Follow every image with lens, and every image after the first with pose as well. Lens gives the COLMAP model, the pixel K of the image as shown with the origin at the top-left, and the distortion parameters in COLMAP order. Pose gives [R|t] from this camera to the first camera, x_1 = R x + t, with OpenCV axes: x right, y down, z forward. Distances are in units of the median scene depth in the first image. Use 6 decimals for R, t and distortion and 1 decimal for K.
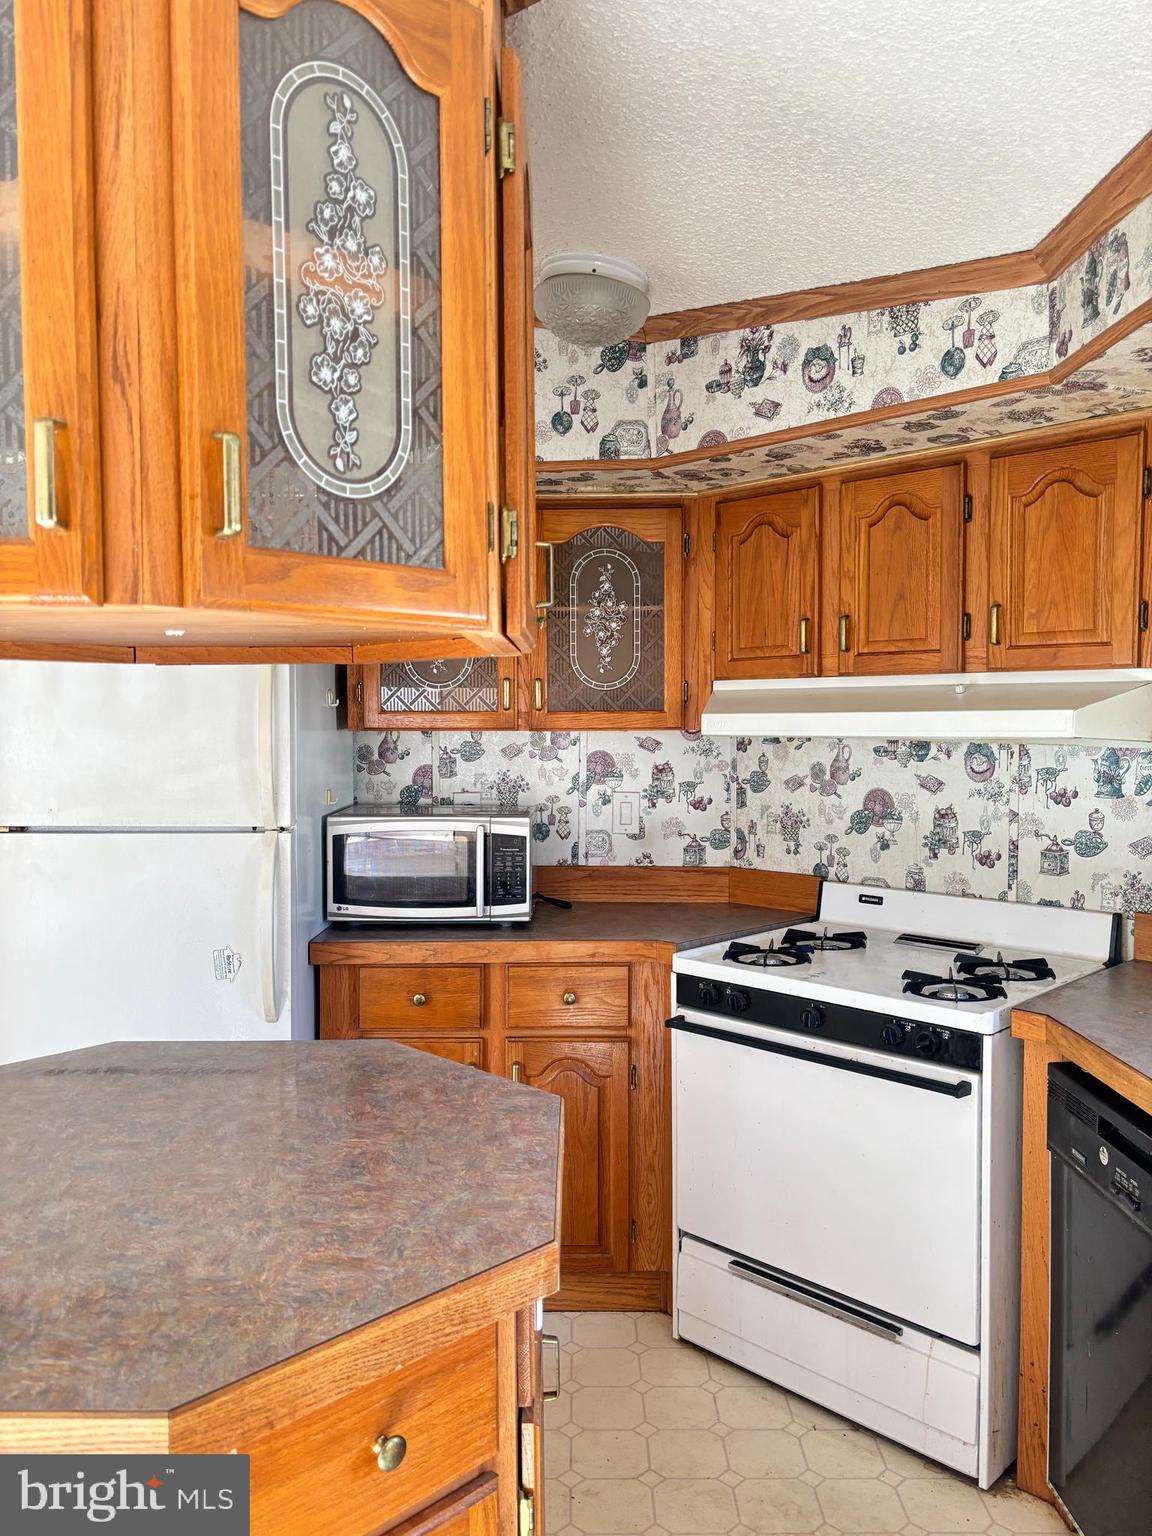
lens RADIAL K [[1148.3, 0, 566.9], [0, 1148.3, 775.2], [0, 0, 1]] dist [0.040954, -0.039773]
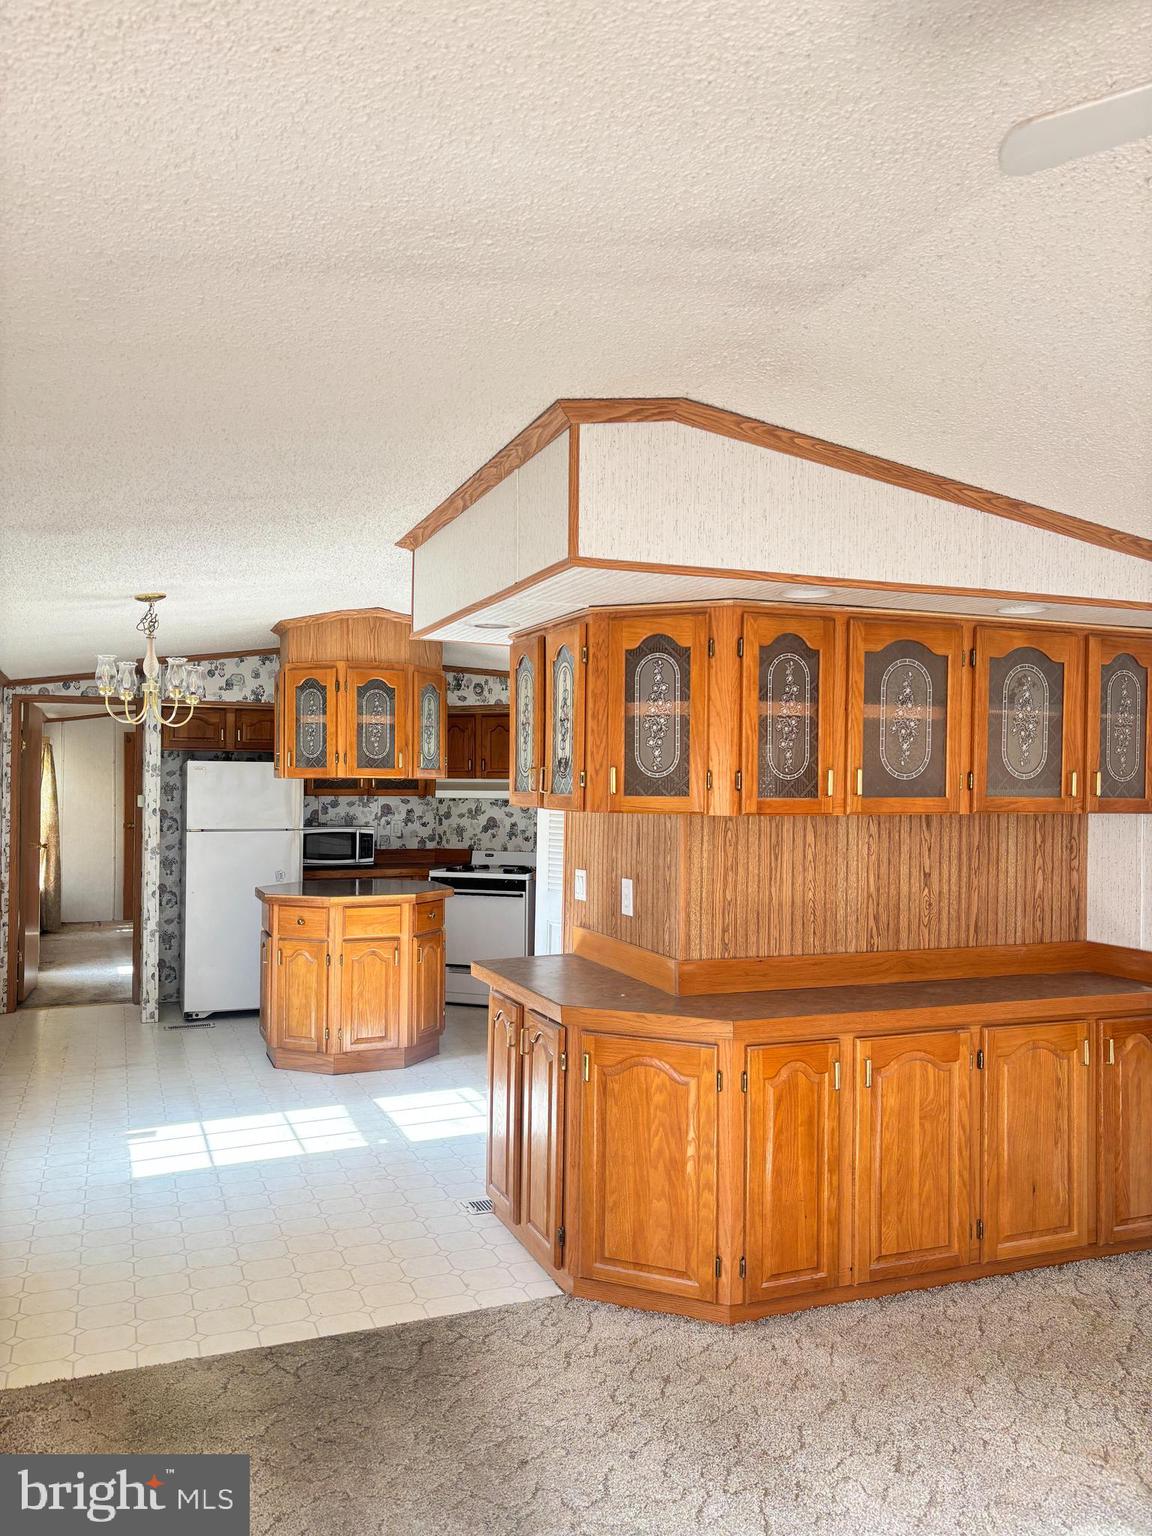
lens RADIAL K [[1155.9, 0, 573.9], [0, 1155.9, 773.7], [0, 0, 1]] dist [0.050251, -0.056599]
pose [[0.927467, 0.010199, 0.373765, -0.680106], [0.011139, 0.998431, -0.054884, 0.071942], [-0.373738, 0.055067, 0.925898, -1.925949]]
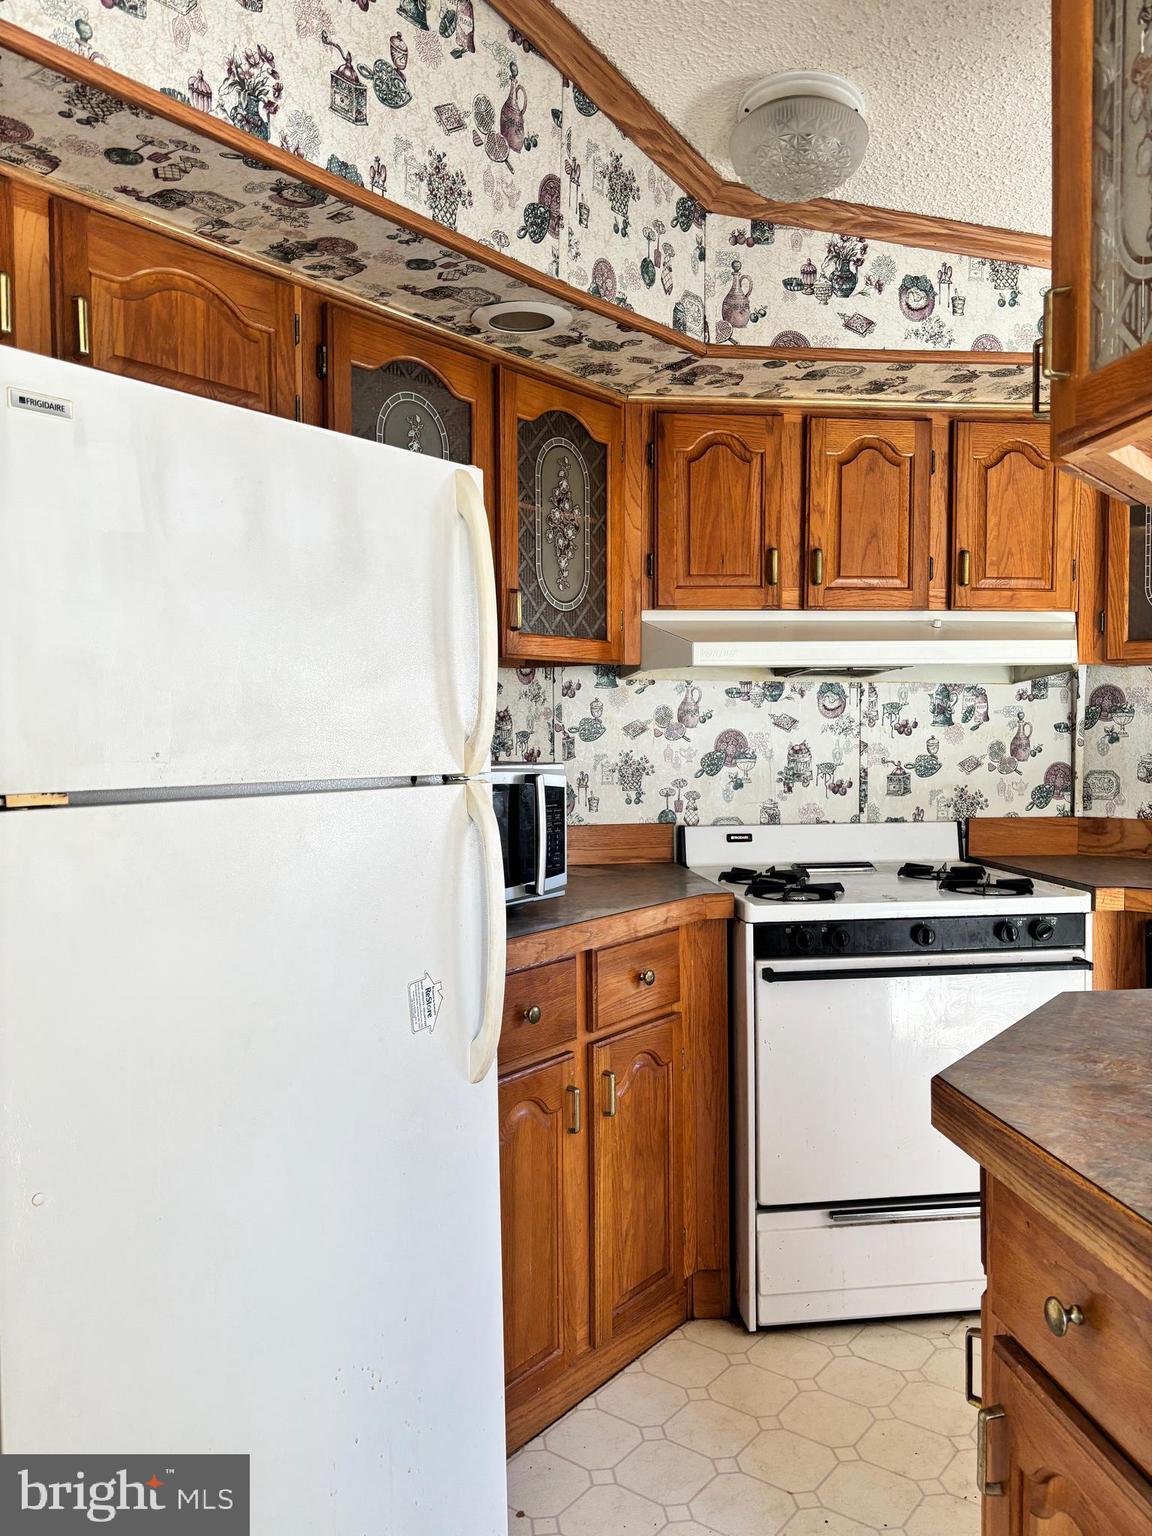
lens RADIAL K [[1155.9, 0, 573.9], [0, 1155.9, 773.7], [0, 0, 1]] dist [0.050251, -0.056599]
pose [[0.613723, -0.034114, 0.788784, -0.688832], [0.046724, 0.998884, 0.006846, 0.041118], [-0.788137, 0.032654, 0.614632, 0.534472]]
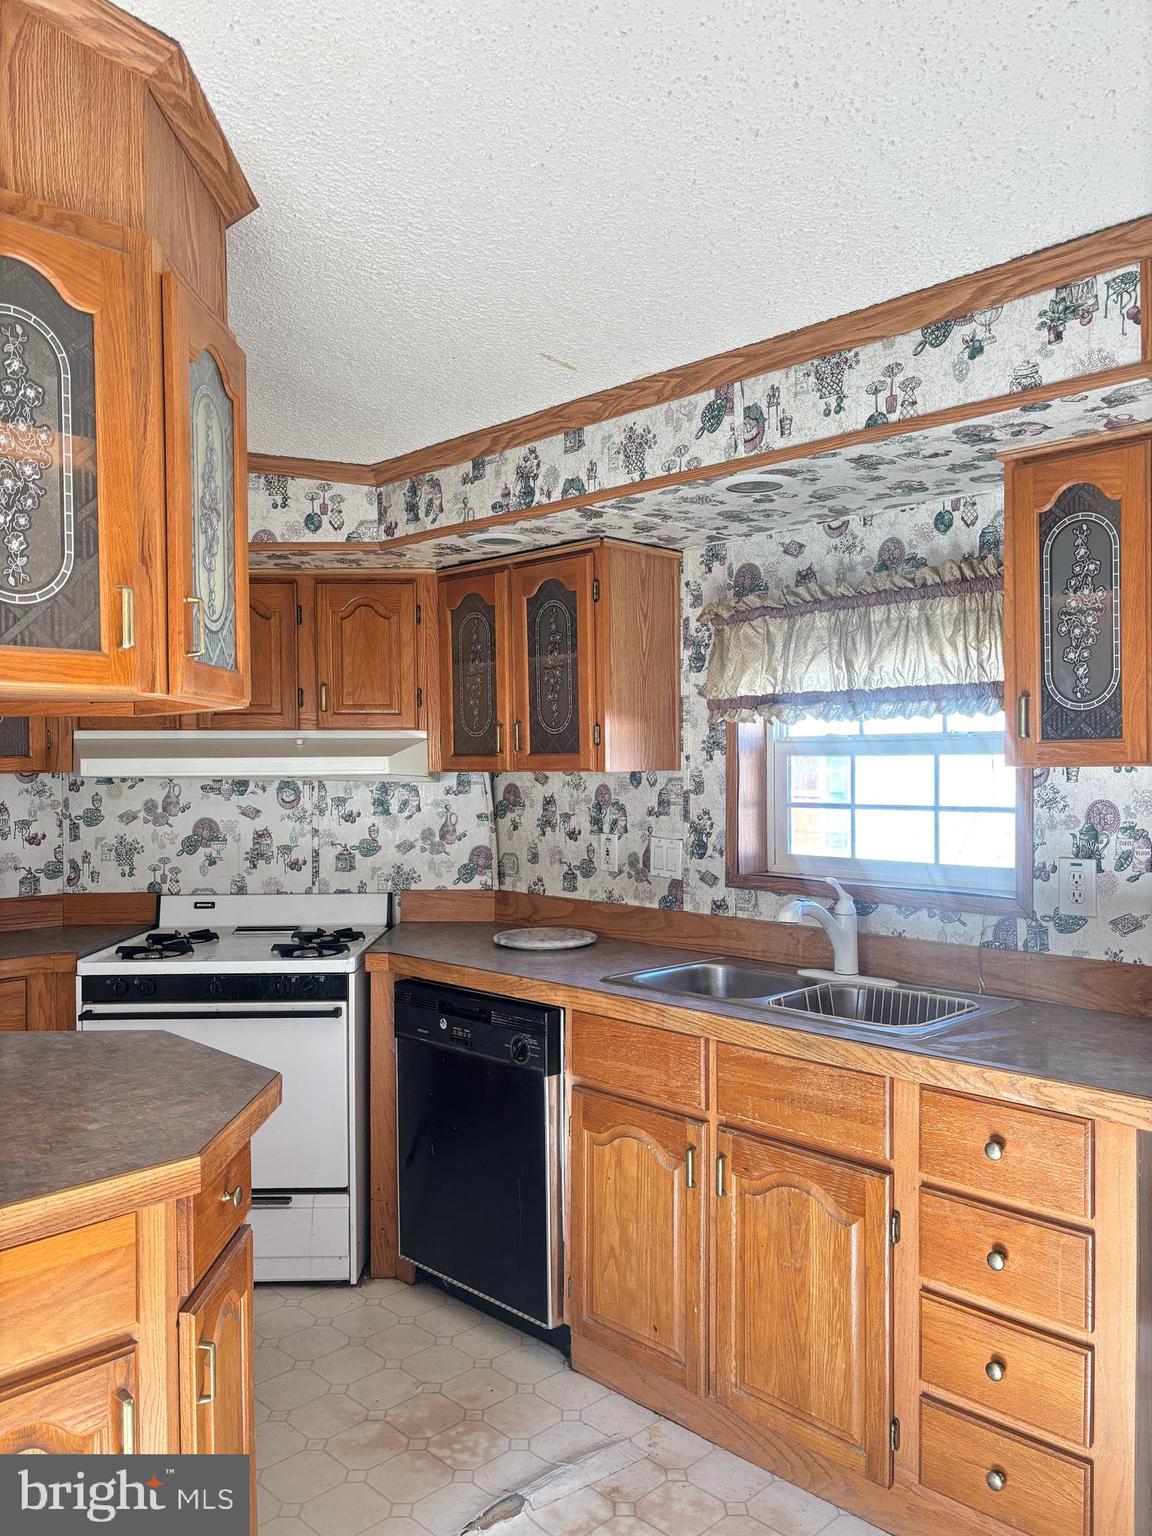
lens RADIAL K [[1122.6, 0, 591.3], [0, 1122.6, 769.6], [0, 0, 1]] dist [0.065072, -0.209339]
pose [[0.698791, -0.007632, 0.715285, -0.358279], [0.039633, 0.998820, -0.028062, 0.011348], [-0.714227, 0.047959, 0.698269, -0.196721]]
